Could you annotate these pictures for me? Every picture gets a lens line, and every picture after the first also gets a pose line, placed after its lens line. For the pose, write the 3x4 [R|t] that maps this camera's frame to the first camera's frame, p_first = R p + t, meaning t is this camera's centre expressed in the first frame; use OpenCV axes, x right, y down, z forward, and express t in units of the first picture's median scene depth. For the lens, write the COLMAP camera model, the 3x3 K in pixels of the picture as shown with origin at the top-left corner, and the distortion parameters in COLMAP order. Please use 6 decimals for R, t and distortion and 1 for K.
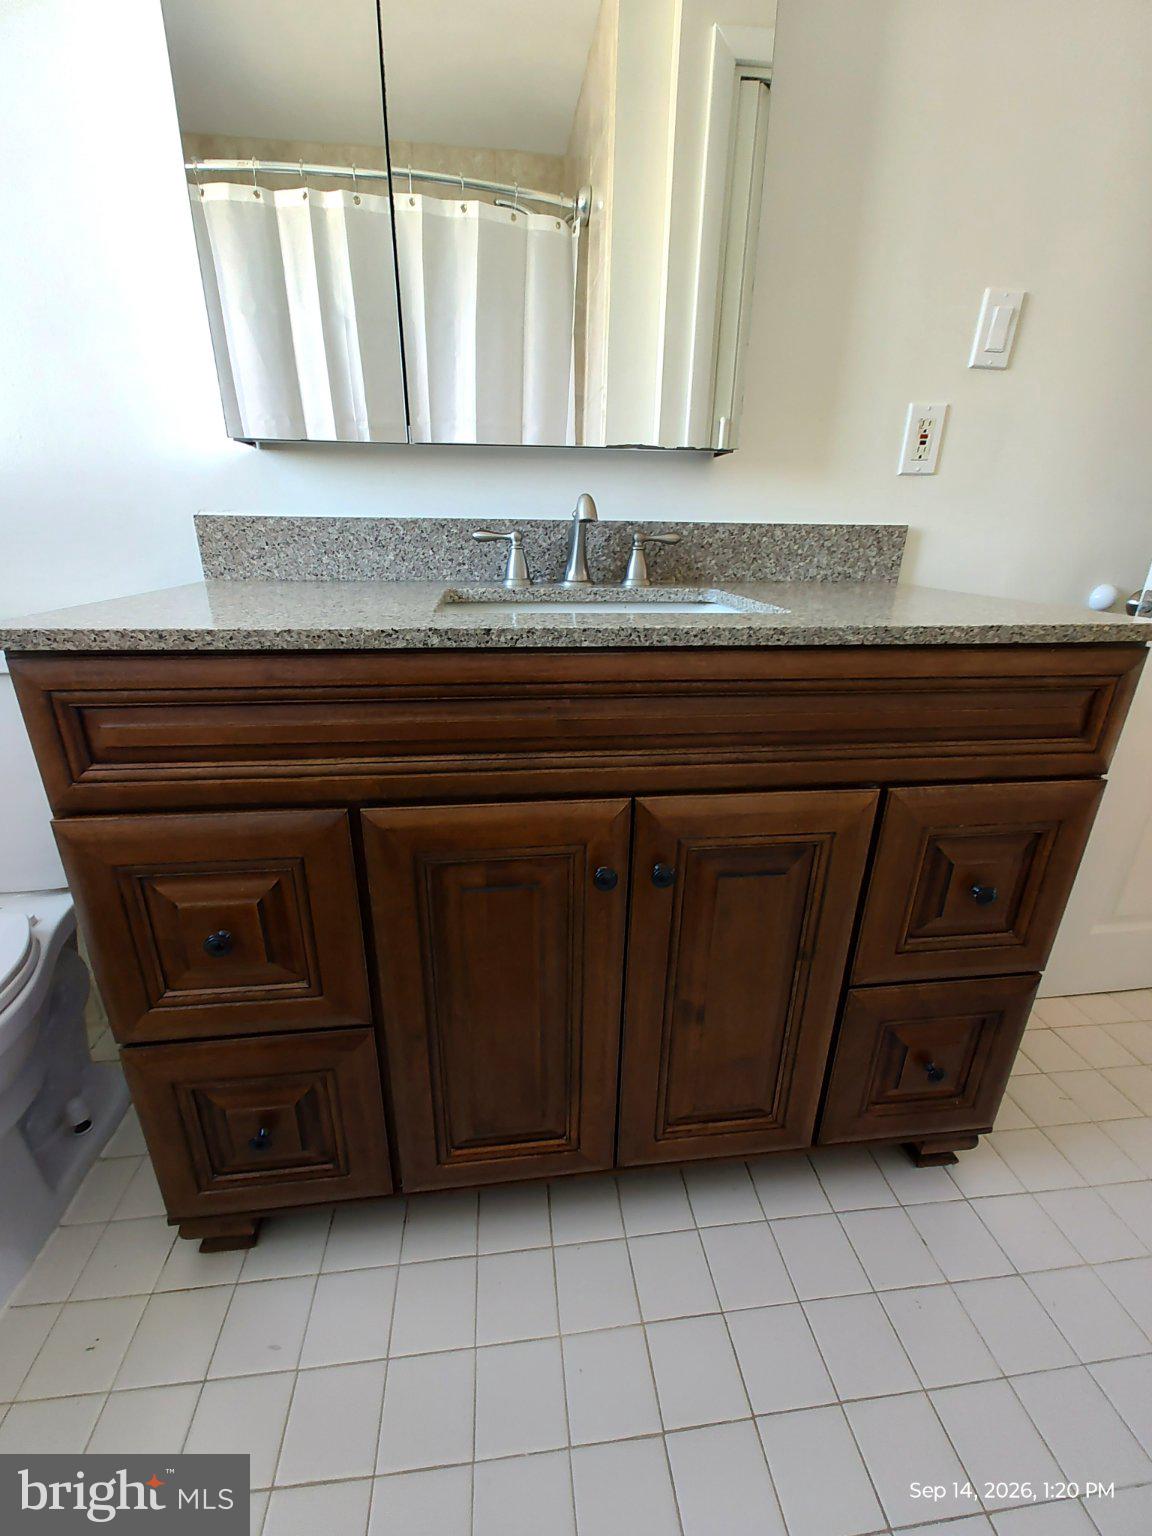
lens RADIAL K [[642.7, 0, 576.0], [0, 642.7, 768.0], [0, 0, 1]] dist [0.007000, -0.000500]
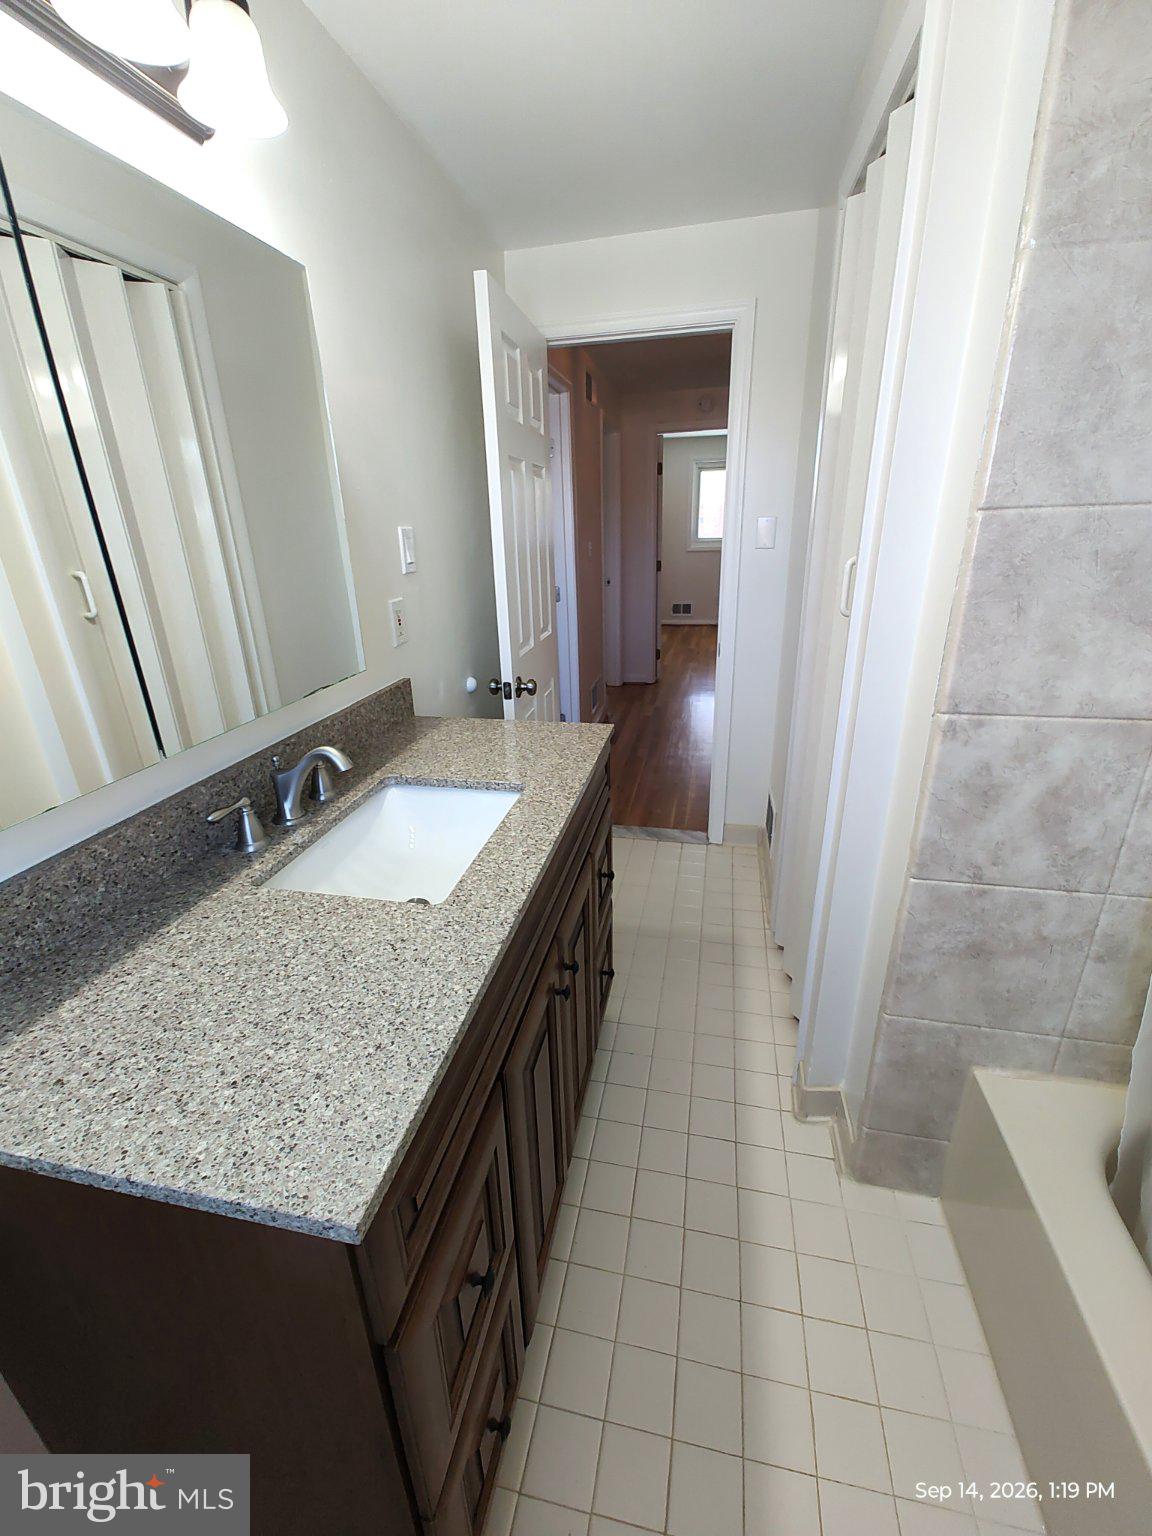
lens RADIAL K [[642.7, 0, 576.0], [0, 642.7, 768.0], [0, 0, 1]] dist [0.007000, -0.000500]
pose [[0.329380, -0.362606, 0.871794, -0.693013], [0.368057, 0.899588, 0.235107, -0.413537], [-0.869507, 0.243431, 0.429766, 0.131185]]
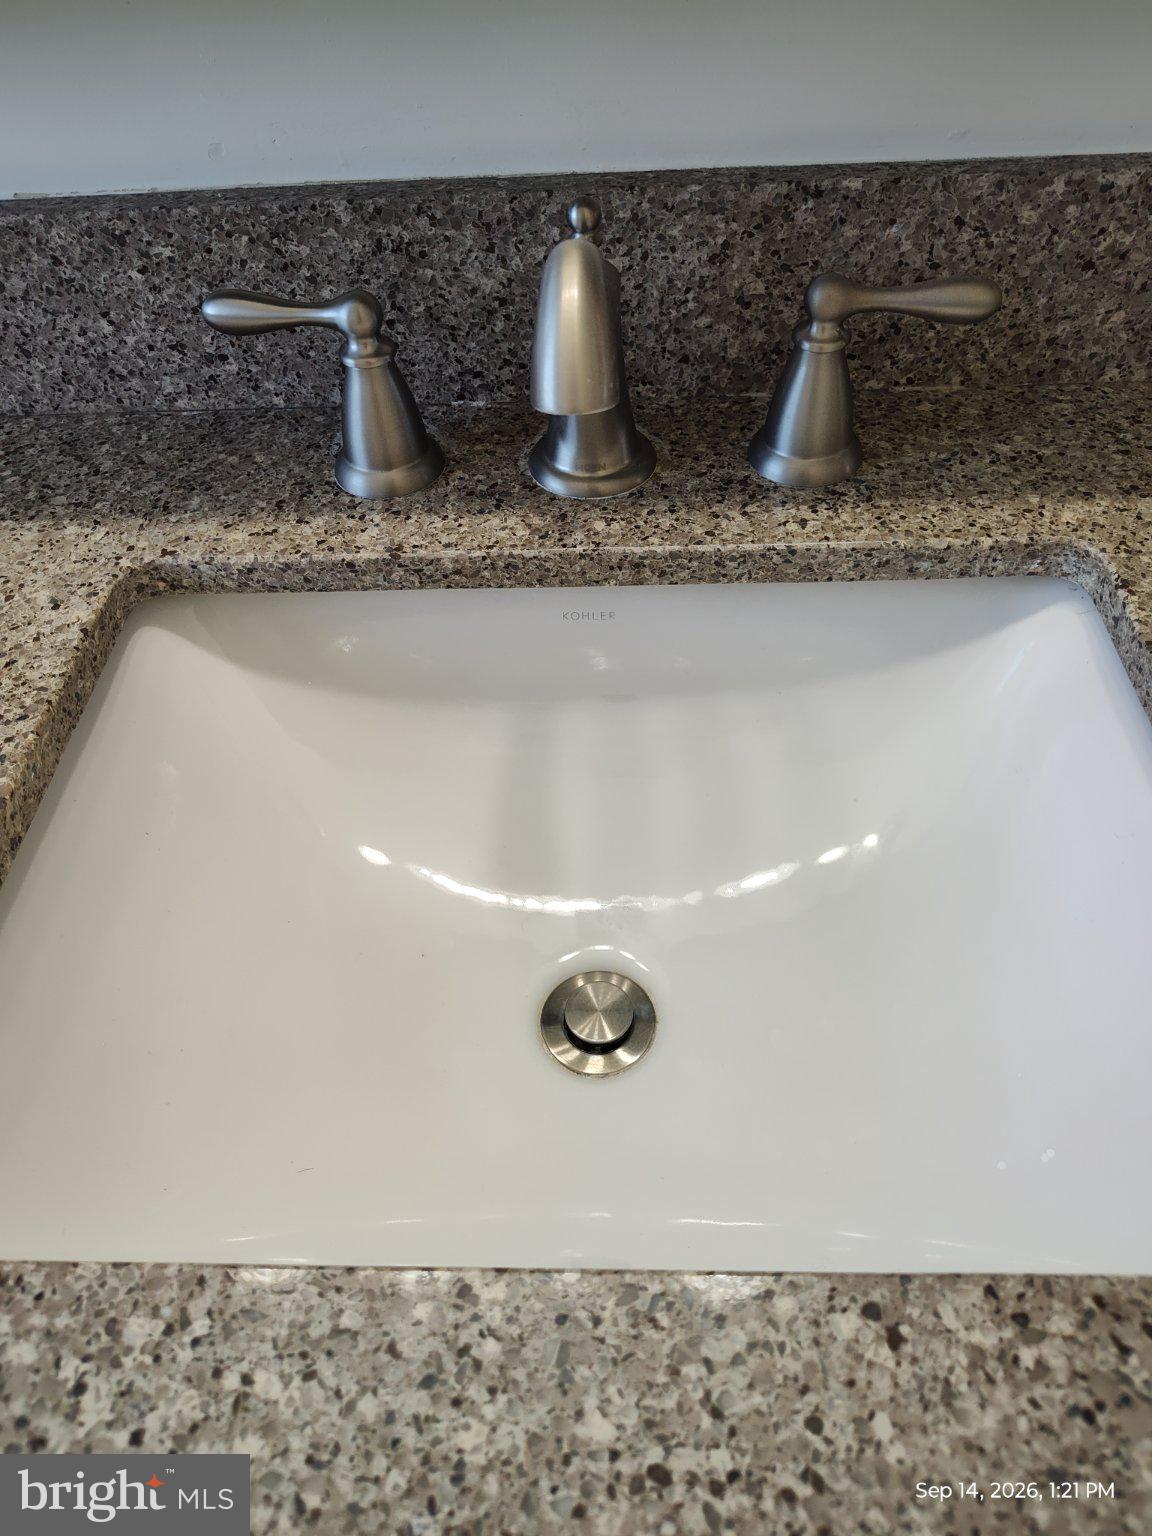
lens RADIAL K [[1058.9, 0, 576.0], [0, 1058.9, 768.0], [0, 0, 1]] dist [-0.007207, -0.003884]
pose [[0.987067, 0.074058, -0.142177, 0.067526], [0.000337, 0.885932, 0.463815, -0.366177], [0.160308, -0.457865, 0.874449, 0.501922]]
